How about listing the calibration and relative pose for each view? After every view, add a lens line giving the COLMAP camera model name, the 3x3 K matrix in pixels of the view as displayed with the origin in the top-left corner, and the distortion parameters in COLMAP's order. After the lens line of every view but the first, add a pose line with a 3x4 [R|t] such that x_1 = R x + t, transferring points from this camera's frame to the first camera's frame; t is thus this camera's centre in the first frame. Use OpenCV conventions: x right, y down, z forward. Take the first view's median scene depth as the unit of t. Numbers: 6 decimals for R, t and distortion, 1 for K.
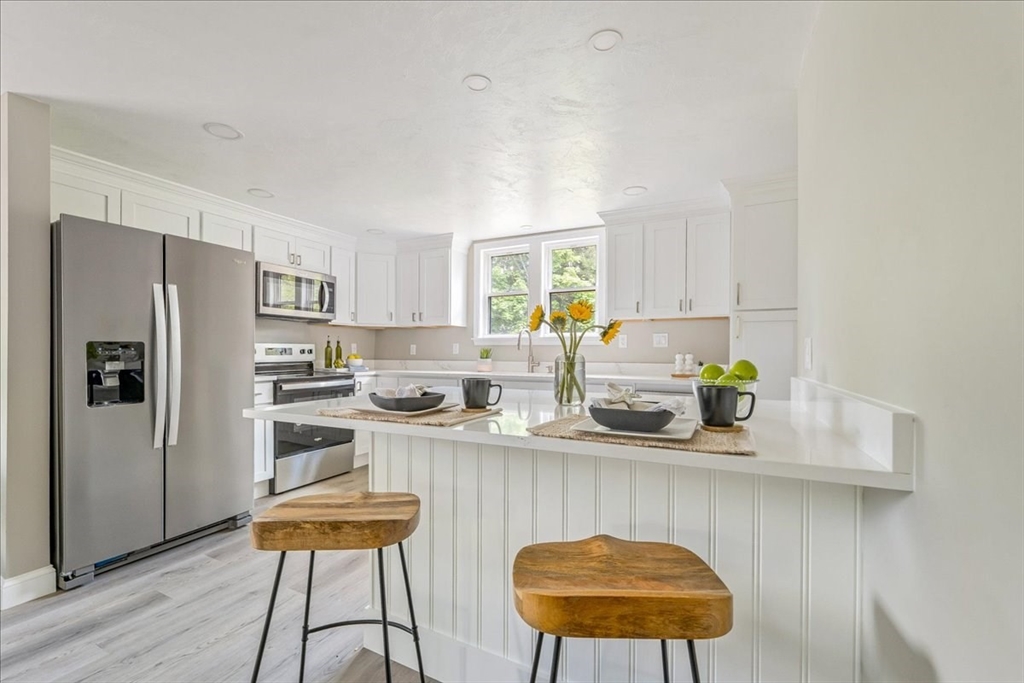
lens RADIAL K [[437.1, 0, 471.4], [0, 437.1, 358.7], [0, 0, 1]] dist [0.000590, 0.000012]
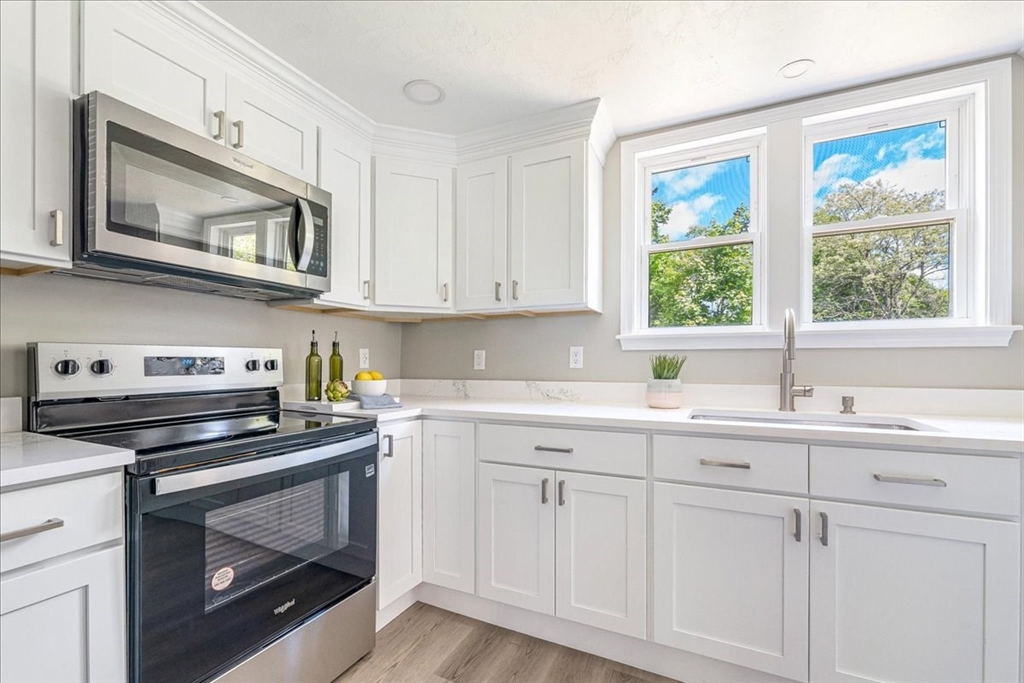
lens RADIAL K [[434.7, 0, 491.5], [0, 434.7, 365.6], [0, 0, 1]] dist [-0.001298, -0.000202]
pose [[0.997442, -0.004872, 0.071313, -0.179224], [0.005211, 0.999976, -0.004565, -0.012937], [-0.071289, 0.004925, 0.997444, 0.549670]]
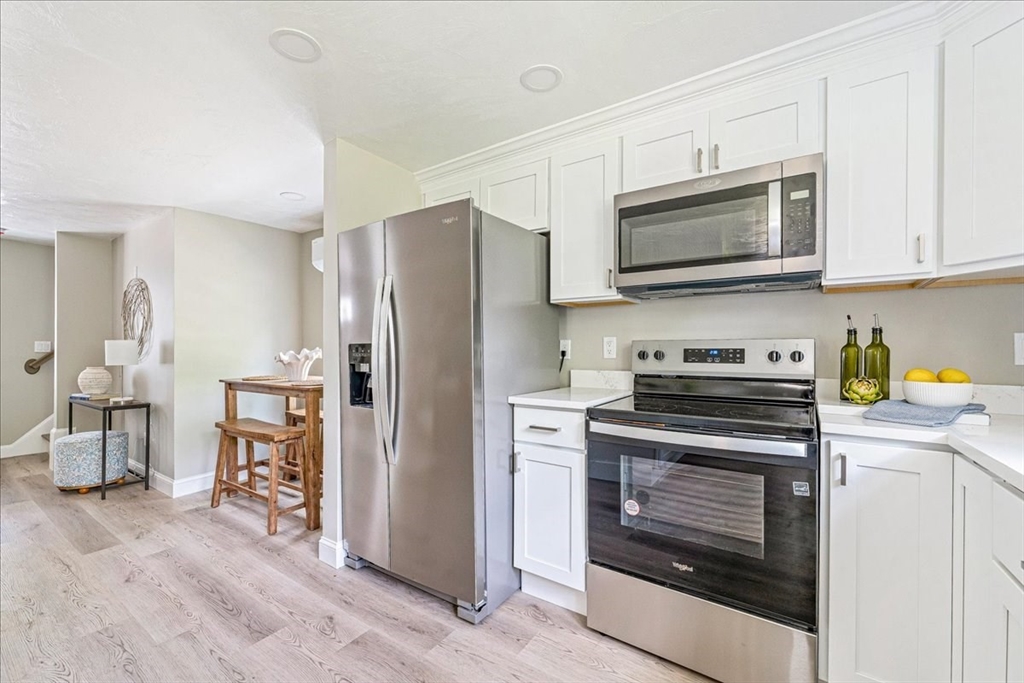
lens RADIAL K [[435.7, 0, 518.4], [0, 435.7, 348.6], [0, 0, 1]] dist [-0.001351, 0.000003]
pose [[-0.058456, -0.005613, -0.998274, 0.065252], [-0.019287, 0.999804, -0.004492, -0.017141], [0.998104, 0.018991, -0.058553, 0.759602]]
